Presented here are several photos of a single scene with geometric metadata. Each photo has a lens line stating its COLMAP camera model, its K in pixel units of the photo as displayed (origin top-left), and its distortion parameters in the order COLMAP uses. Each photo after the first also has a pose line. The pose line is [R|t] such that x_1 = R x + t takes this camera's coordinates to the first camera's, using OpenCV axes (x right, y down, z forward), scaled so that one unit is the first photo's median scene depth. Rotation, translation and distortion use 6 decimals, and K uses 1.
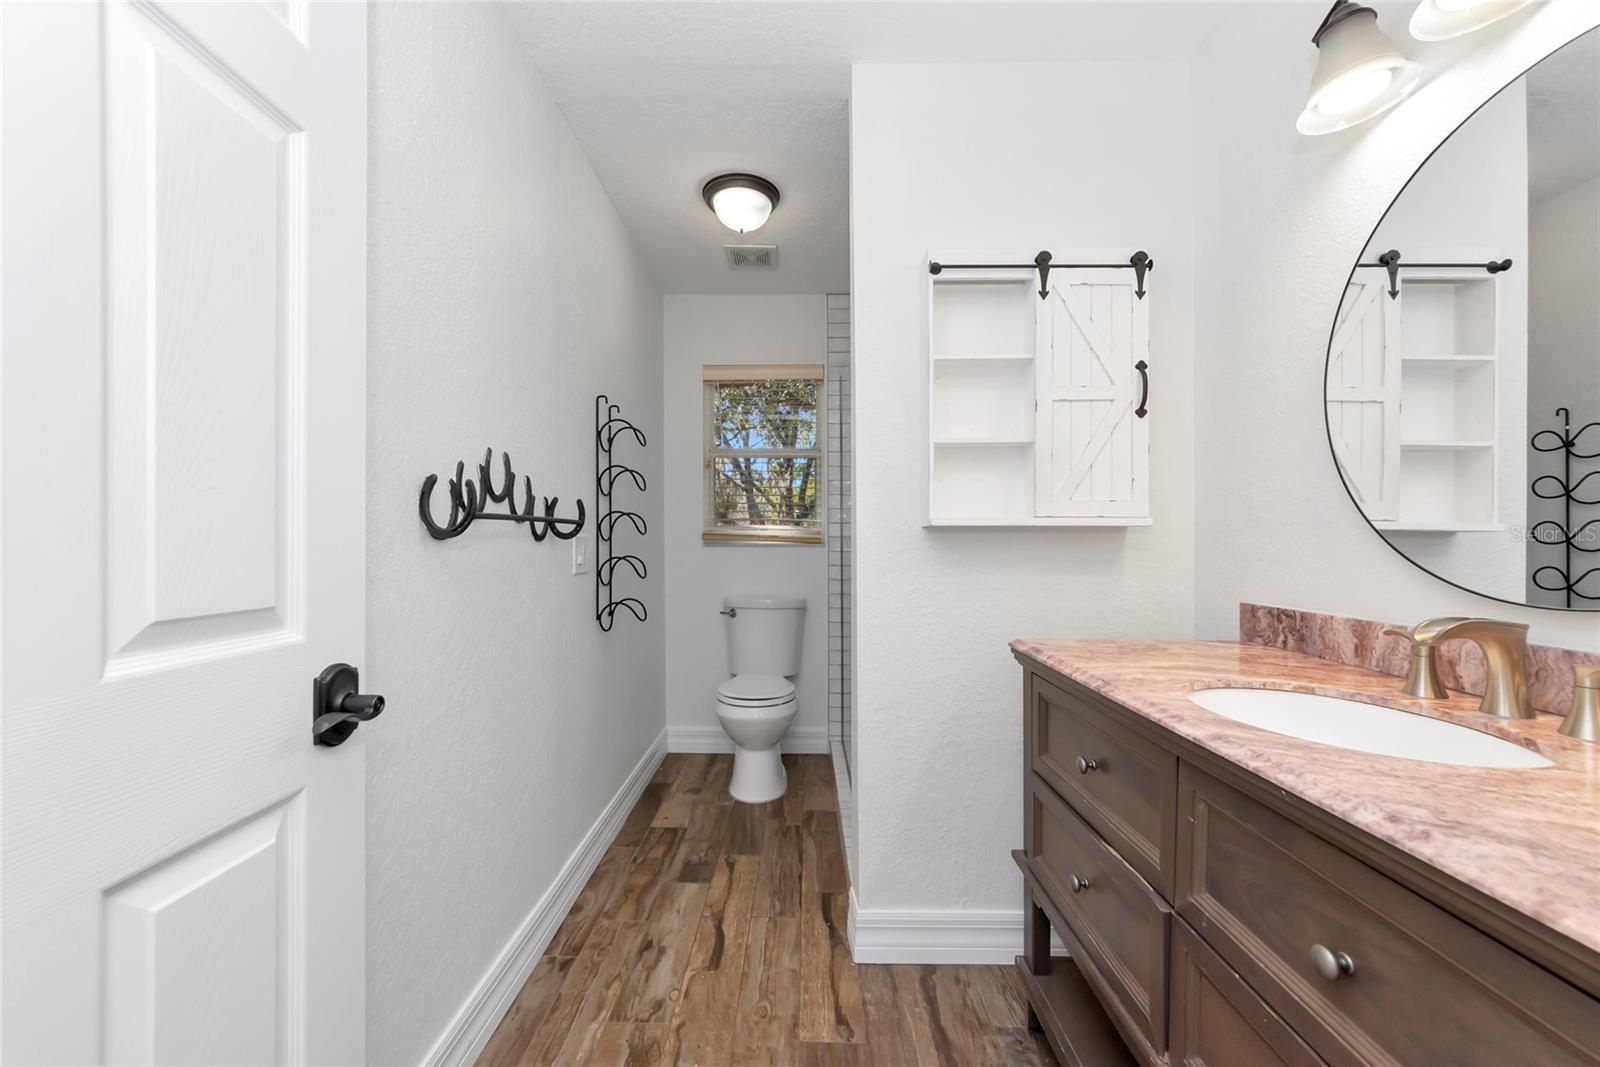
lens RADIAL K [[631.3, 0, 782.4], [0, 631.3, 542.2], [0, 0, 1]] dist [-0.019347, -0.000020]
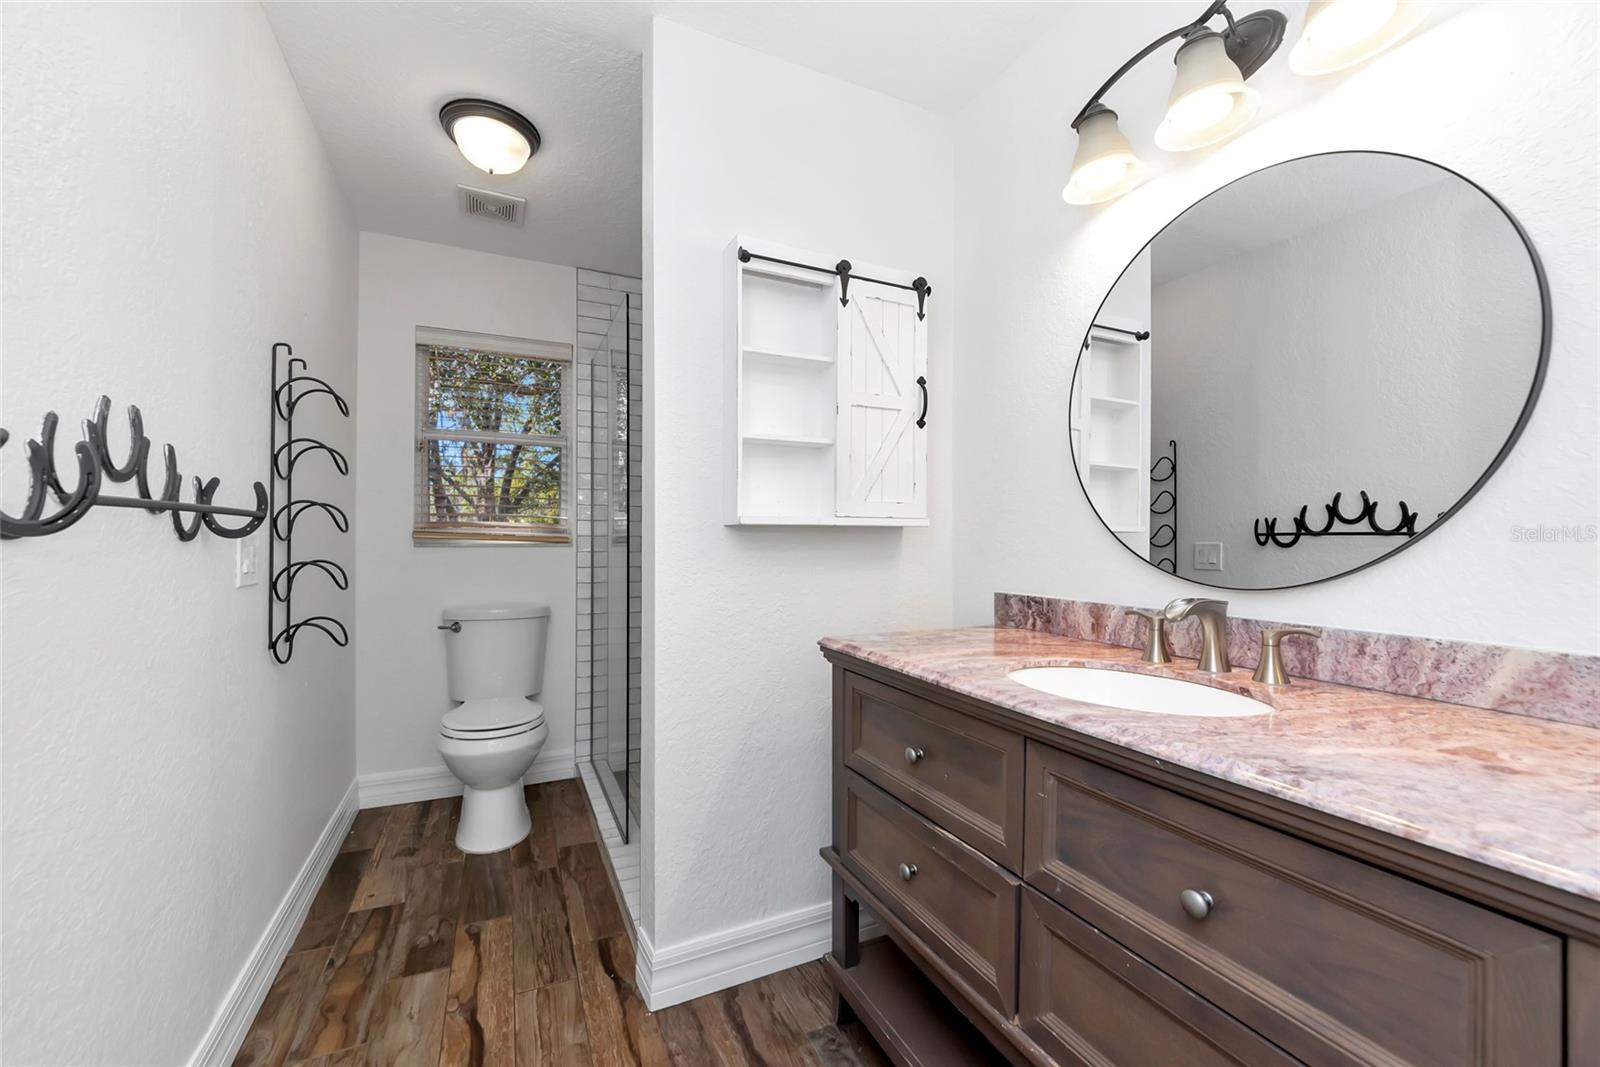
lens RADIAL K [[631.3, 0, 795.1], [0, 631.3, 531.0], [0, 0, 1]] dist [-0.019347, -0.000020]
pose [[0.887860, 0.004361, 0.460093, -0.127672], [0.002829, 0.999884, -0.014937, -0.000997], [-0.460105, 0.014563, 0.887745, 0.117075]]
